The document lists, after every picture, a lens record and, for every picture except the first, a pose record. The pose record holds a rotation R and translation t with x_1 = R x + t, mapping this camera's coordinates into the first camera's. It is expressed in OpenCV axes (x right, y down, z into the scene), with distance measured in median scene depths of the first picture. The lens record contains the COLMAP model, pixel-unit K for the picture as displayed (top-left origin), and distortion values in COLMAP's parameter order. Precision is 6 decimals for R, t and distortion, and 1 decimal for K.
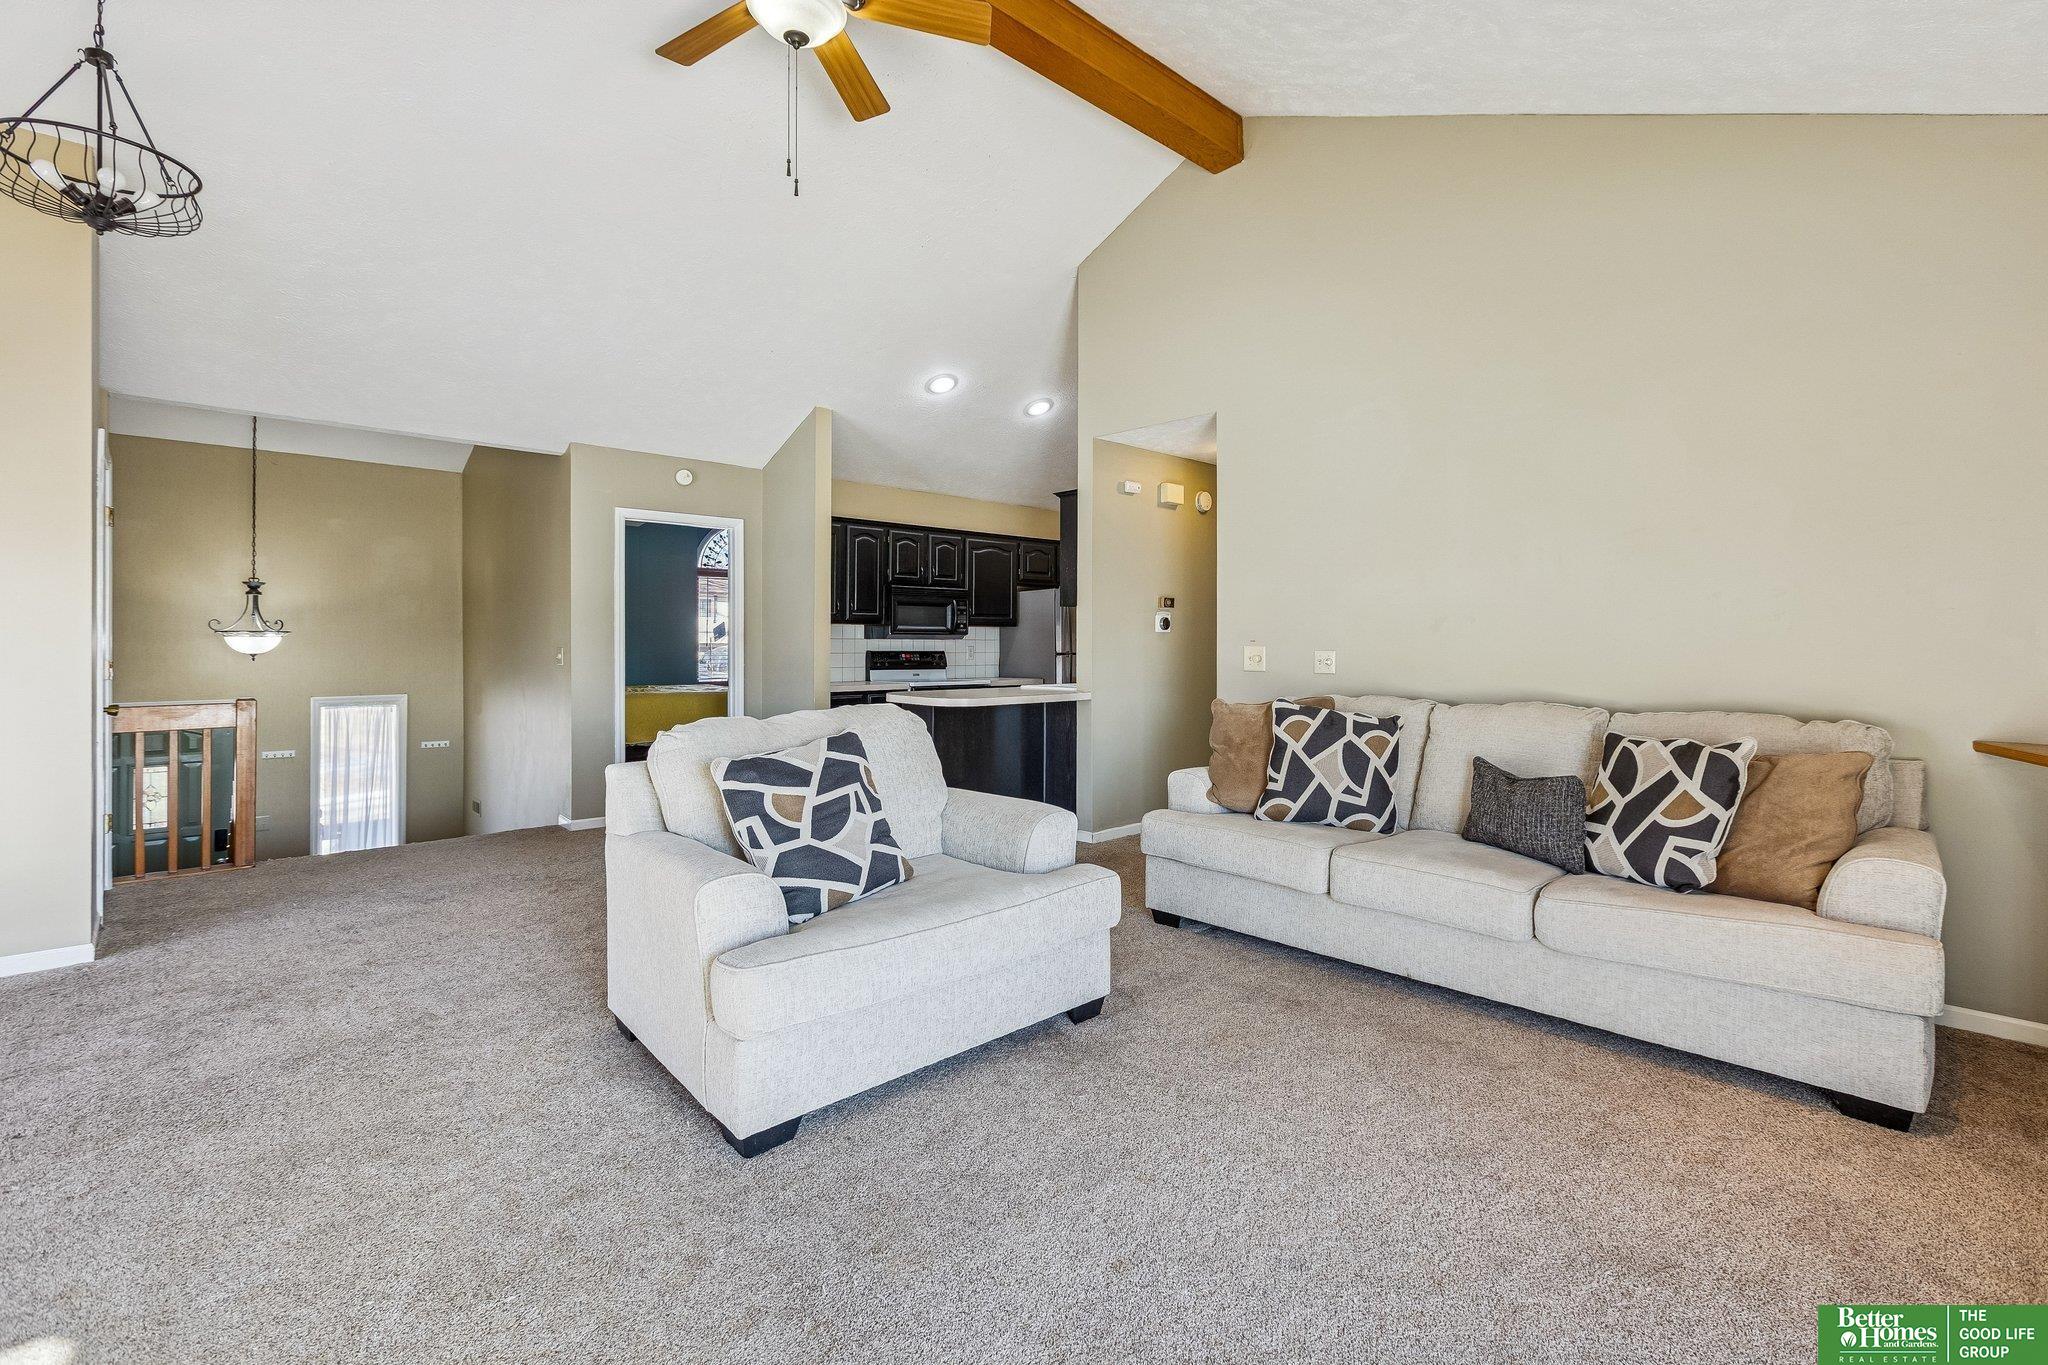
lens RADIAL K [[915.3, 0, 1056.3], [0, 915.3, 641.0], [0, 0, 1]] dist [-0.004347, 0.000333]
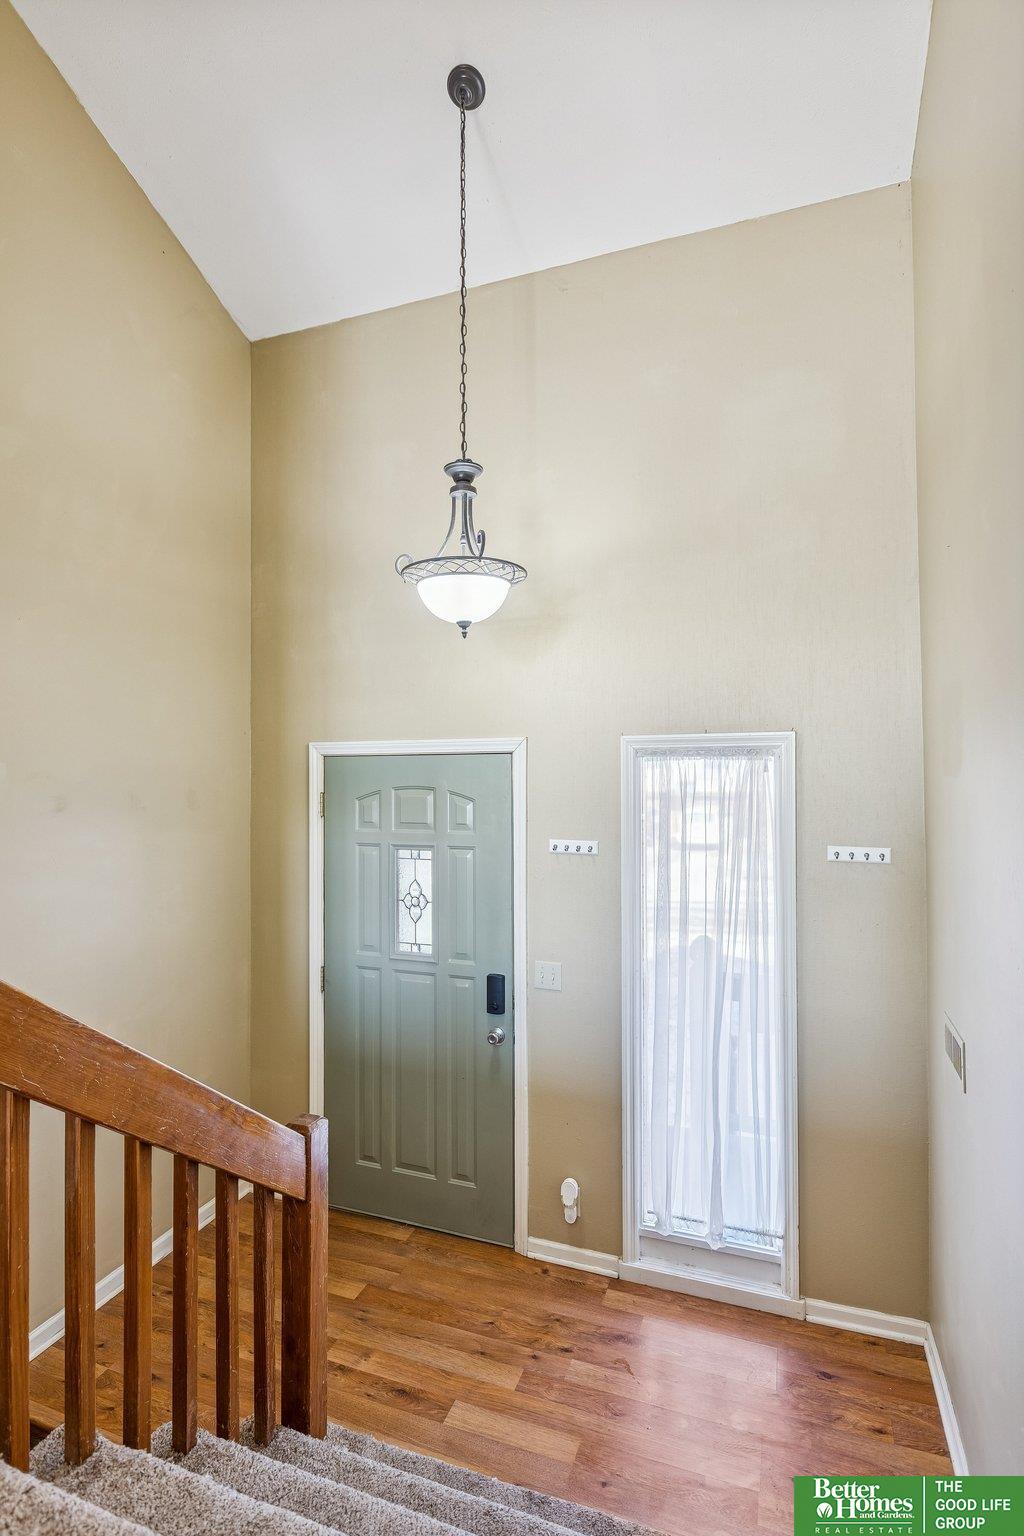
lens RADIAL K [[780.2, 0, 513.7], [0, 780.2, 769.4], [0, 0, 1]] dist [-0.000996, -0.000069]
pose [[0.445259, -0.012138, -0.895320, -0.511734], [0.008550, 0.999920, -0.009304, 0.091377], [0.895361, -0.003512, 0.445327, 0.837005]]
